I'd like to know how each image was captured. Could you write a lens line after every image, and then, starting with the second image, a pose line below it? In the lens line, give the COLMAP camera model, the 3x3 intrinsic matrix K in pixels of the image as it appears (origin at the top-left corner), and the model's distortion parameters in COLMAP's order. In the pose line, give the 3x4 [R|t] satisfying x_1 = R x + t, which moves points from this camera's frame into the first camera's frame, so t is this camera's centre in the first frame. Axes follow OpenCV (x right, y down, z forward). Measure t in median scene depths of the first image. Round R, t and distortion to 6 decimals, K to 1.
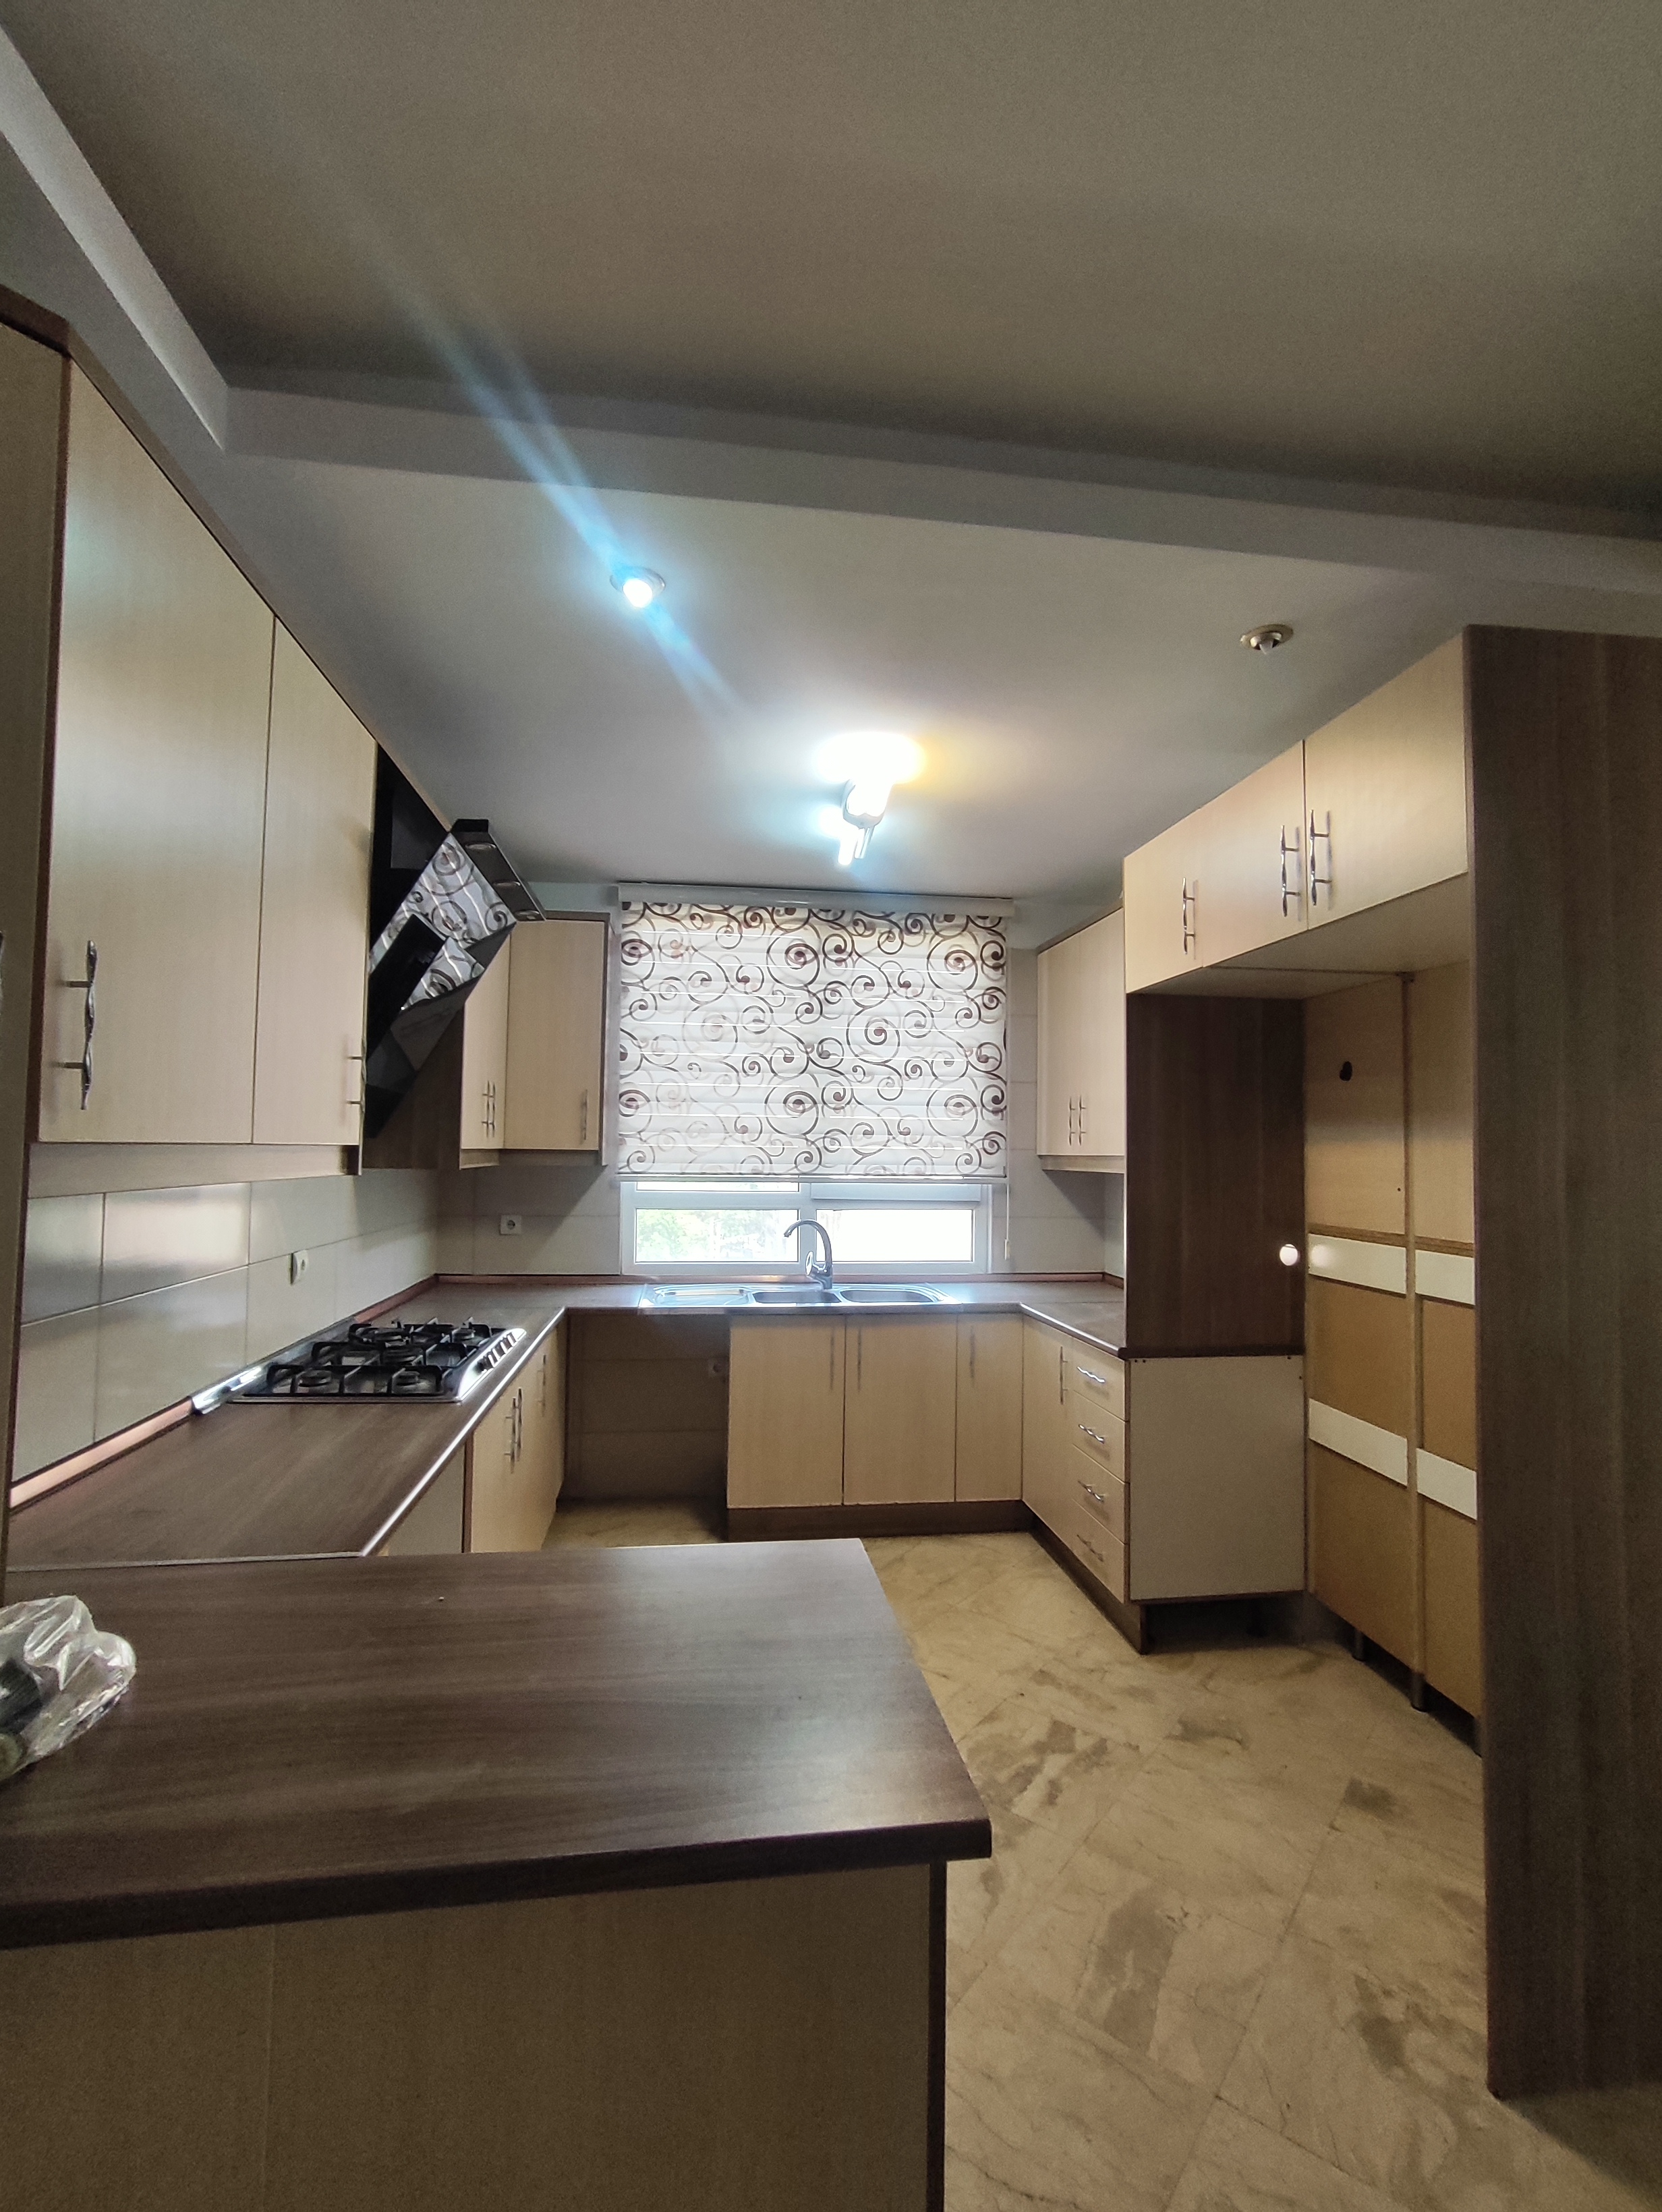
lens RADIAL K [[1004.3, 0, 843.8], [0, 1004.3, 1105.3], [0, 0, 1]] dist [-0.000830, 0.006074]
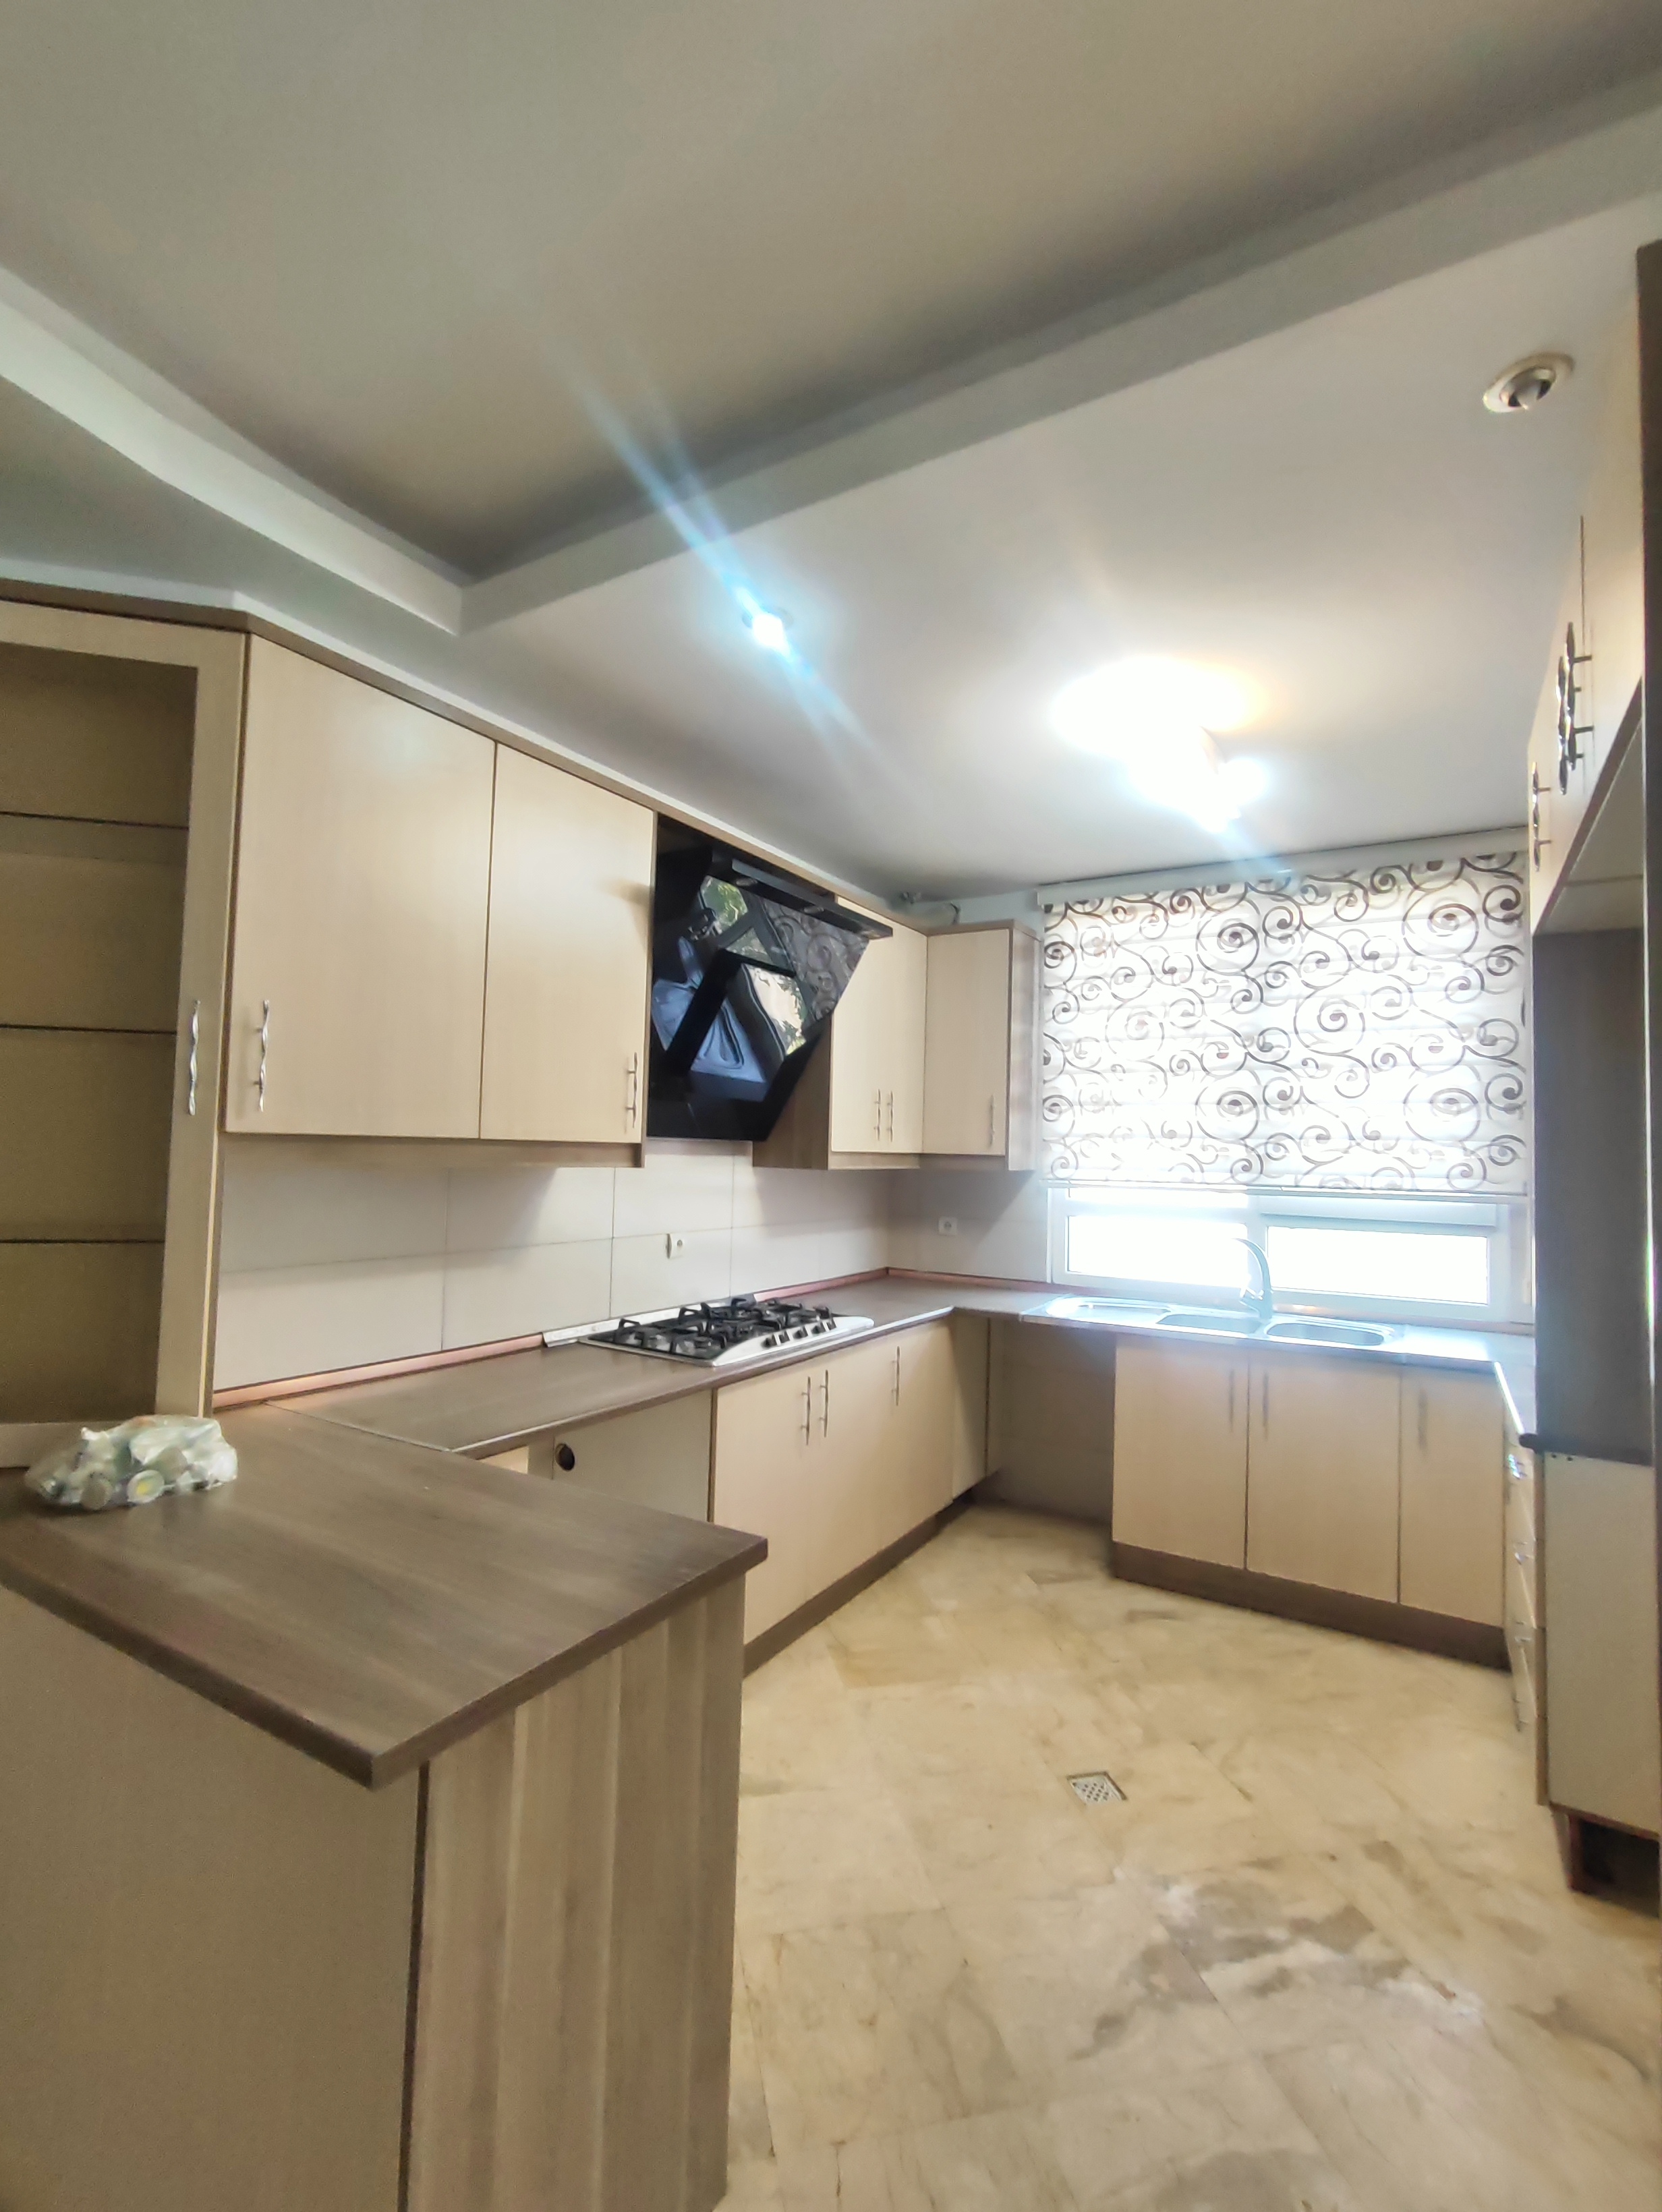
lens RADIAL K [[1004.3, 0, 843.0], [0, 1004.3, 1103.2], [0, 0, 1]] dist [-0.000830, 0.006074]
pose [[0.785925, -0.024087, -0.617852, 0.231147], [0.014740, 0.999687, -0.020223, 0.010027], [0.618146, 0.006786, 0.786034, 0.095386]]
